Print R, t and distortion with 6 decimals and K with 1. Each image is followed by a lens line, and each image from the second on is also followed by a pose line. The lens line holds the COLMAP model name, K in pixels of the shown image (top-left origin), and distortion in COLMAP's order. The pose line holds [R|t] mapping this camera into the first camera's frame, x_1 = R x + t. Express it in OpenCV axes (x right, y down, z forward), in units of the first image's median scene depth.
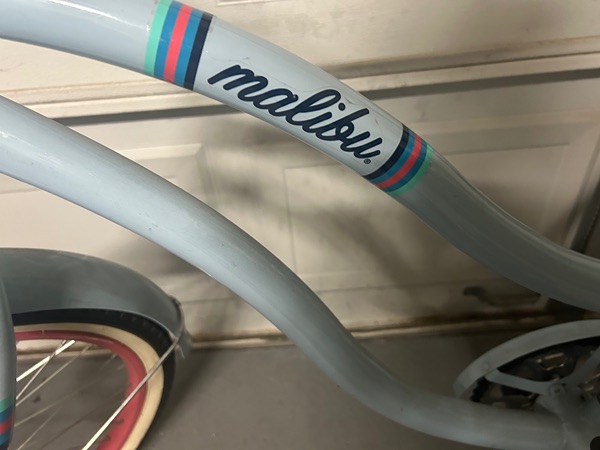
lens RADIAL K [[453.0, 0, 298.7], [0, 453.0, 226.7], [0, 0, 1]] dist [0.046409, -0.038026]
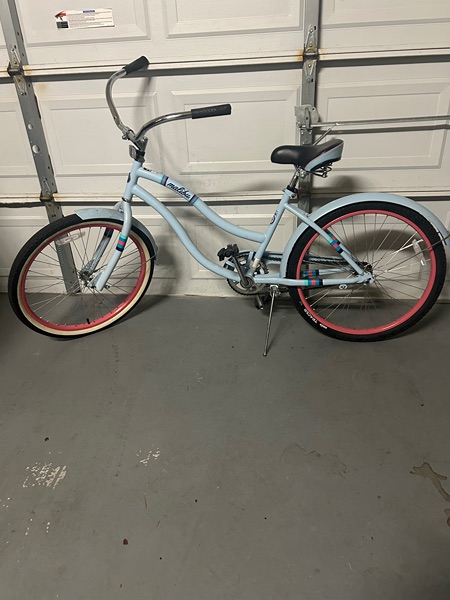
lens RADIAL K [[453.0, 0, 224.4], [0, 453.0, 300.1], [0, 0, 1]] dist [0.046409, -0.038026]
pose [[0.986043, 0.102901, -0.130885, 0.721430], [-0.126052, 0.974978, -0.183108, 1.052312], [0.108768, 0.197050, 0.974341, -2.207638]]
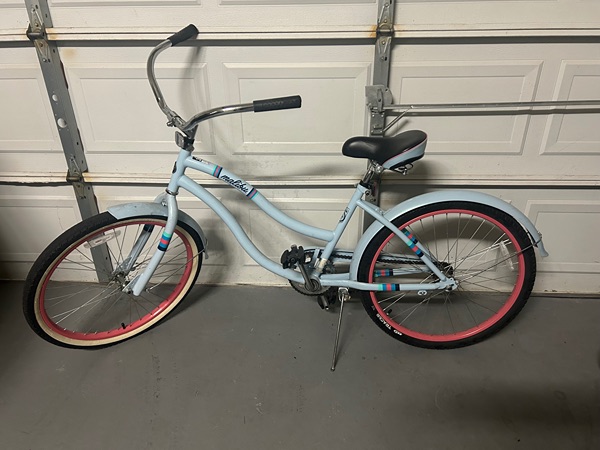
lens RADIAL K [[453.0, 0, 299.9], [0, 453.0, 226.4], [0, 0, 1]] dist [0.046409, -0.038026]
pose [[0.993268, 0.100909, -0.056888, 0.506474], [-0.110690, 0.971572, -0.209276, 0.590560], [0.034154, 0.214164, 0.976200, -1.905618]]
